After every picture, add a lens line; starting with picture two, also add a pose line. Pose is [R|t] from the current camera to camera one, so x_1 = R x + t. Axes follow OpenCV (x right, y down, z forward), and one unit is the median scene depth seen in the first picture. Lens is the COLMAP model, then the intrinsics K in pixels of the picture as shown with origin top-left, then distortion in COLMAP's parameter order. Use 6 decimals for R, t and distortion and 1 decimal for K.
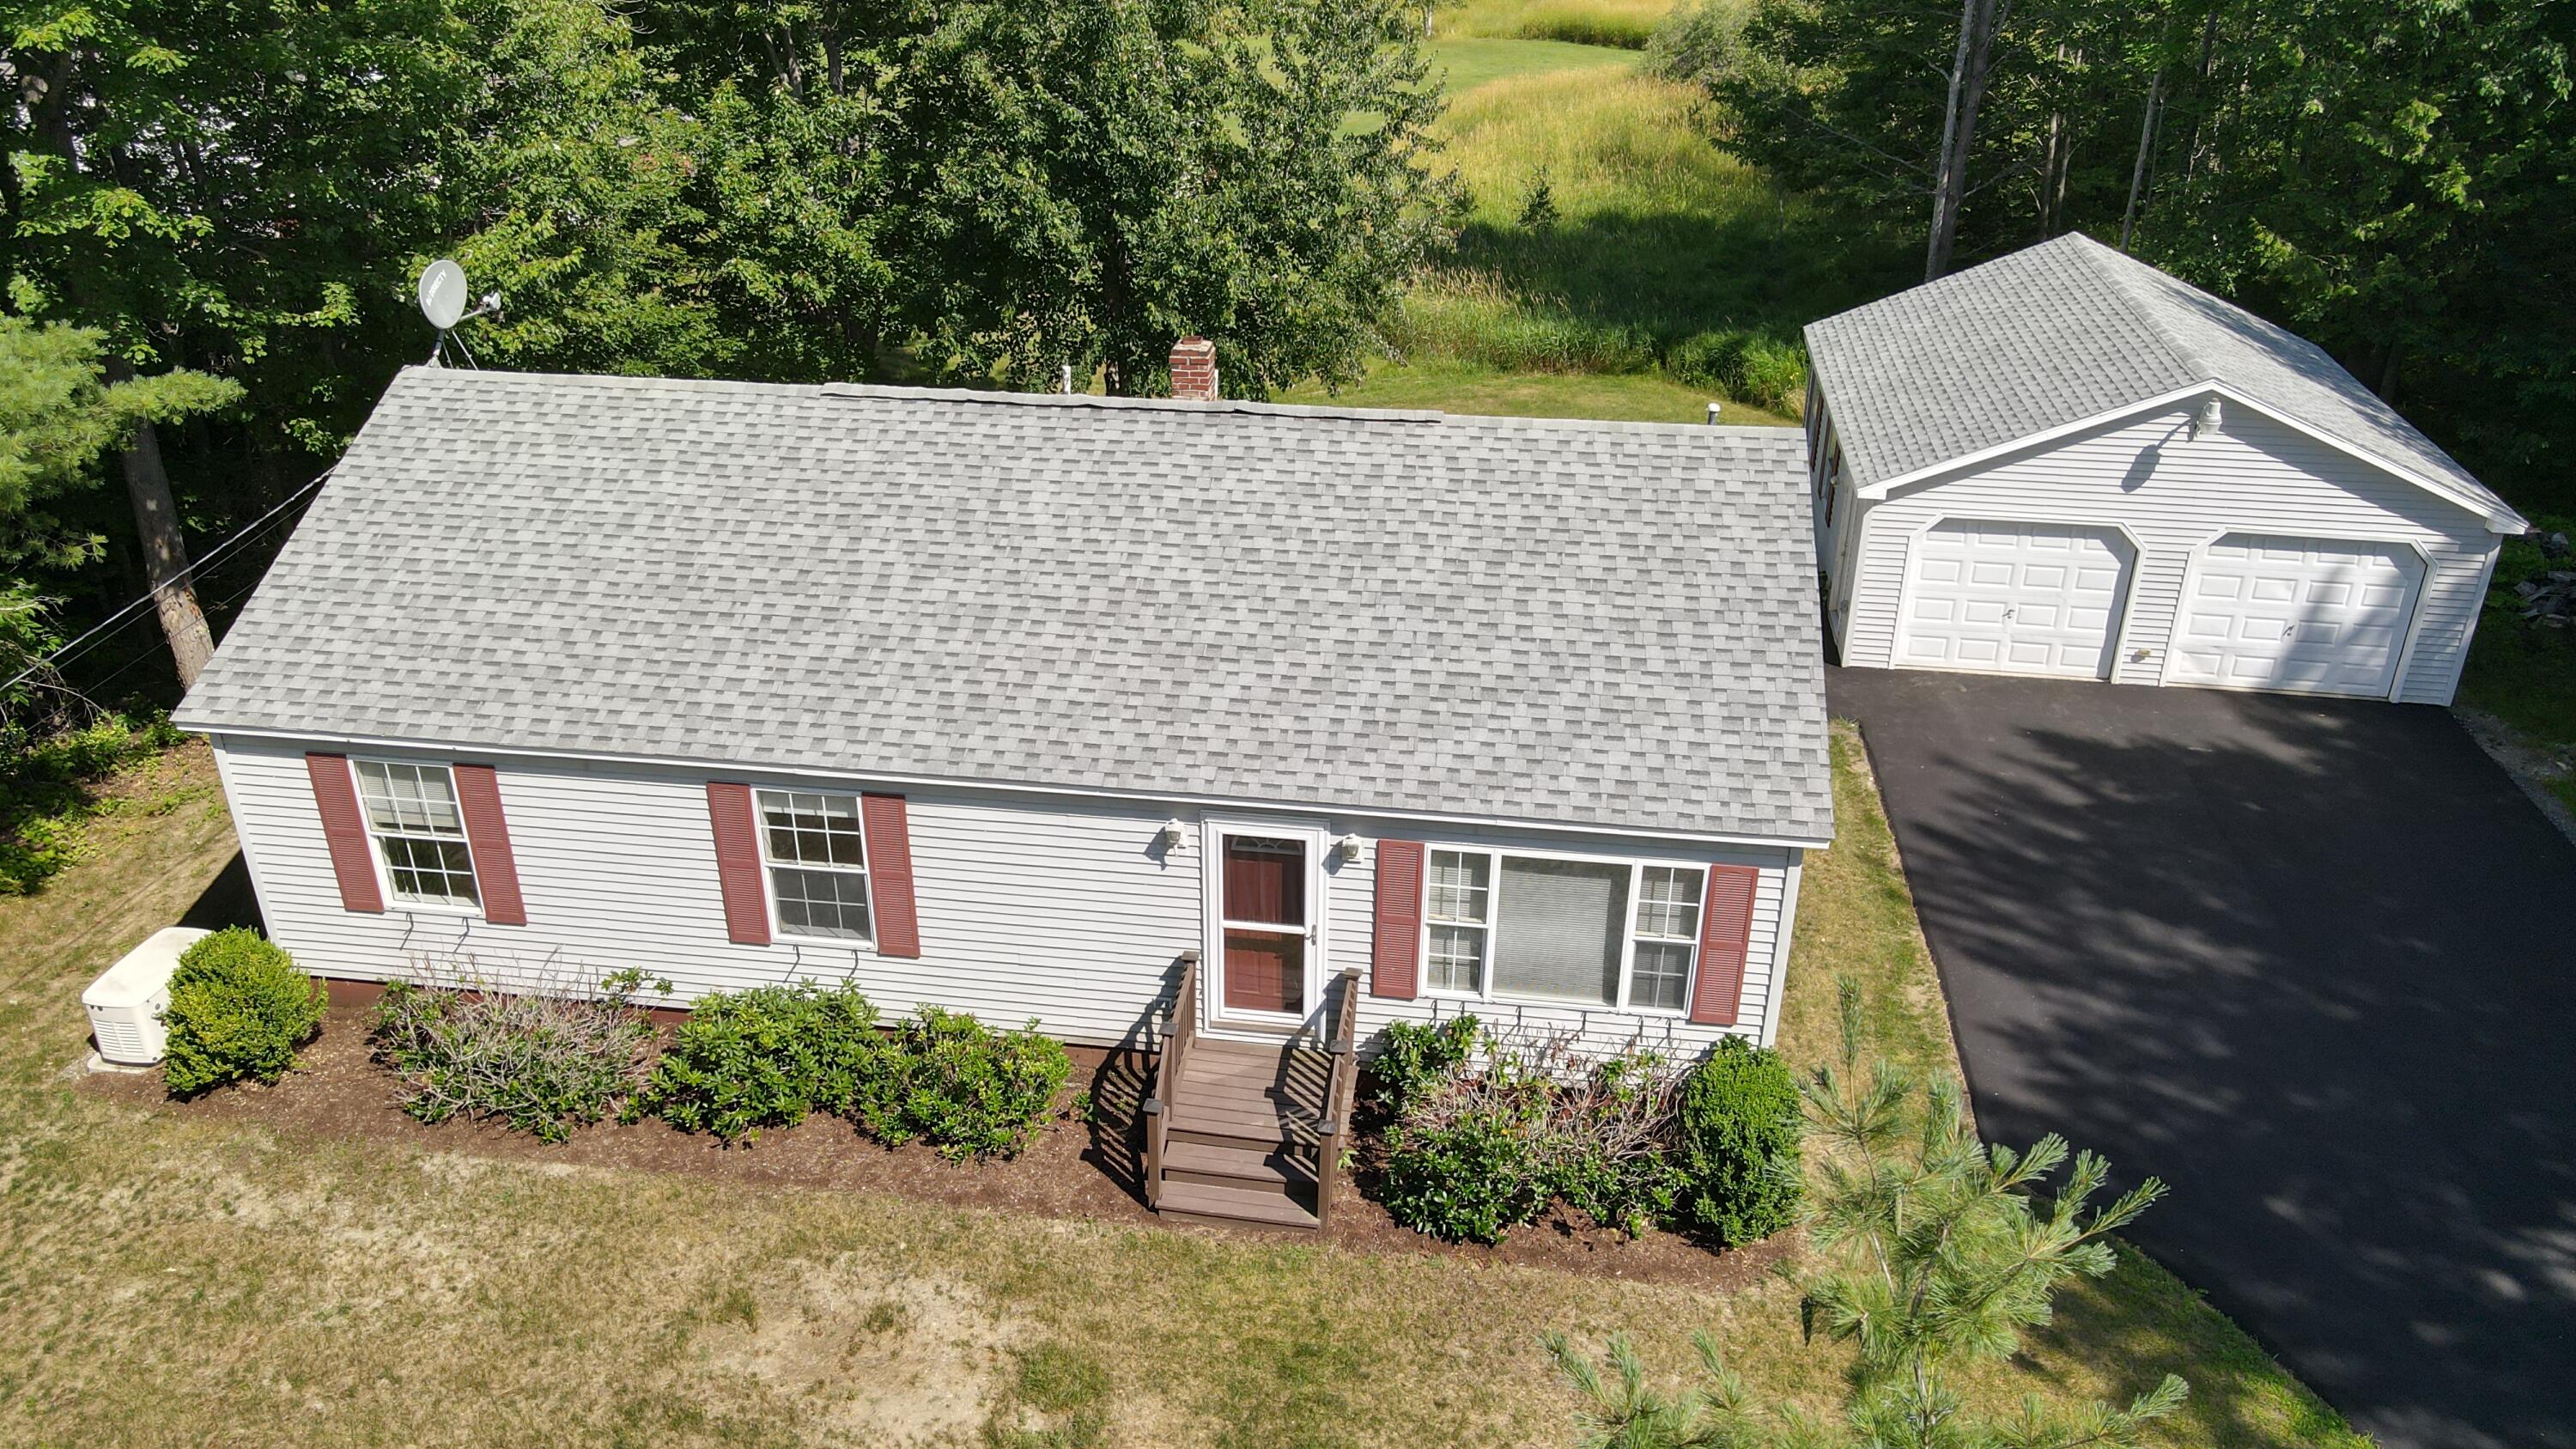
lens RADIAL K [[1867.8, 0, 1277.4], [0, 1867.8, 712.8], [0, 0, 1]] dist [-0.005847, -0.000620]
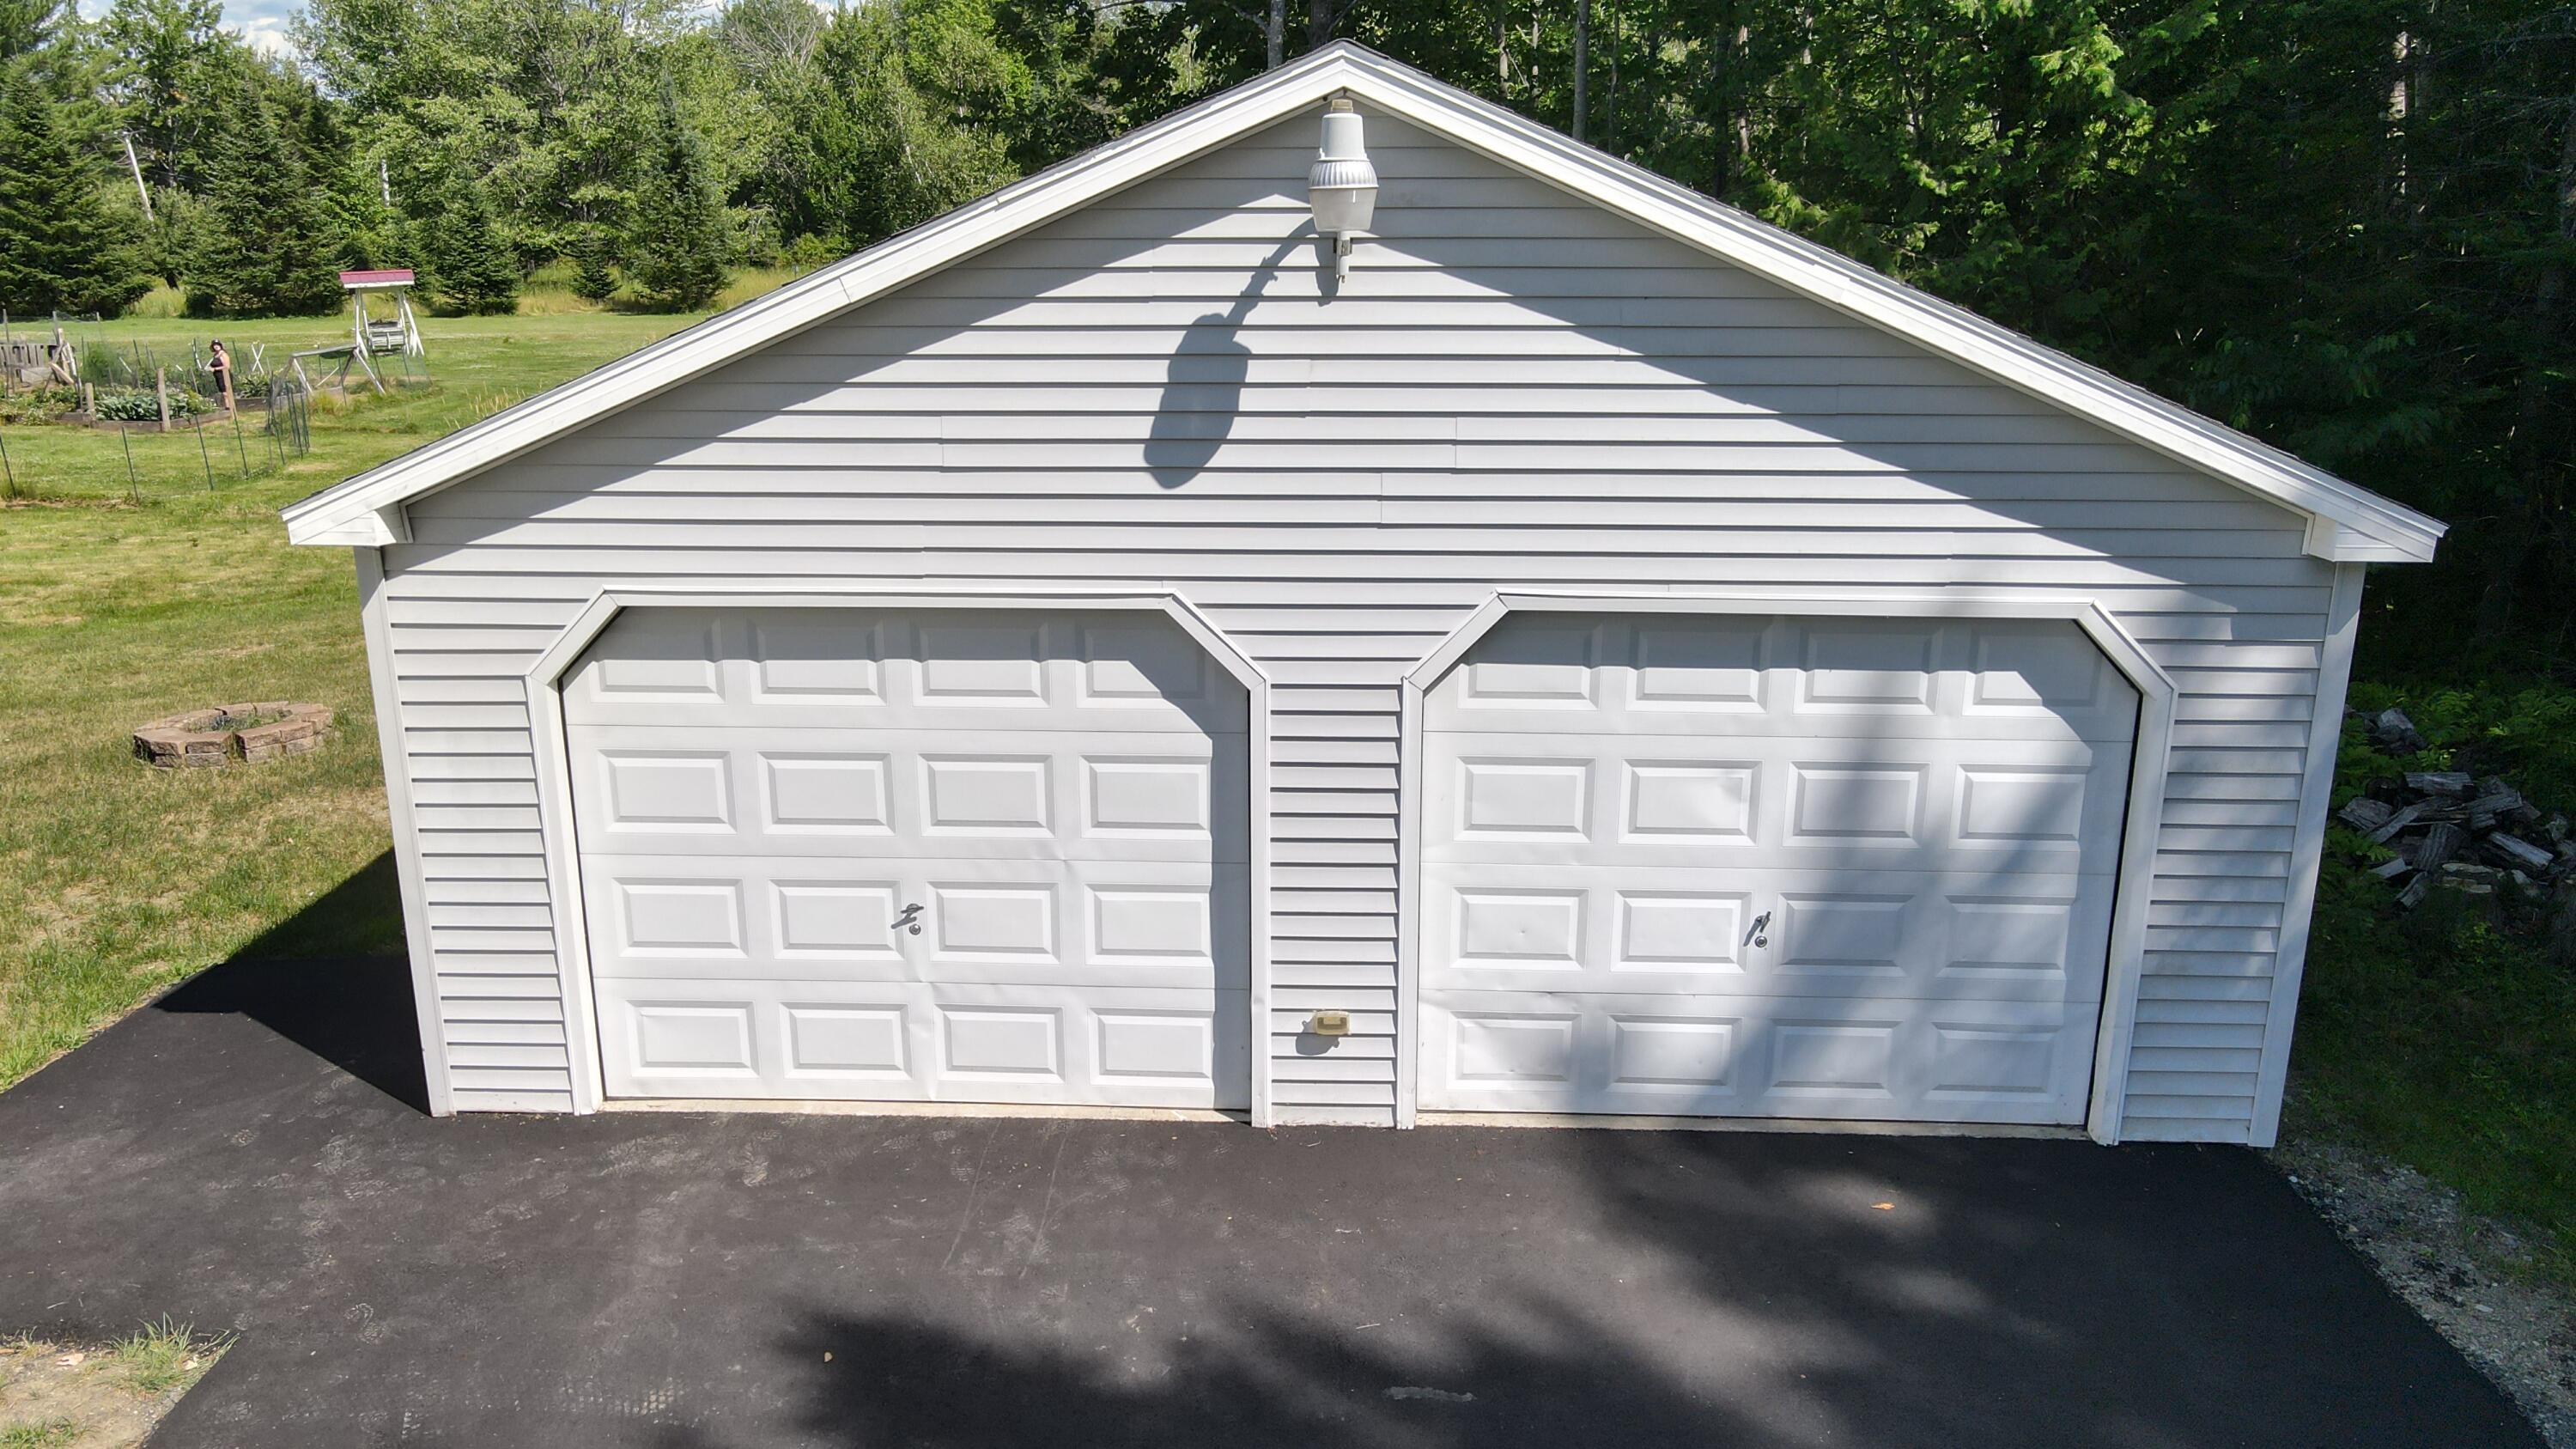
lens RADIAL K [[1867.8, 0, 1297.8], [0, 1867.8, 728.0], [0, 0, 1]] dist [-0.005847, -0.000620]
pose [[0.990924, -0.032660, 0.130393, 0.431181], [0.057556, 0.979703, -0.192012, -0.021302], [-0.121475, 0.197774, 0.972692, 0.704486]]
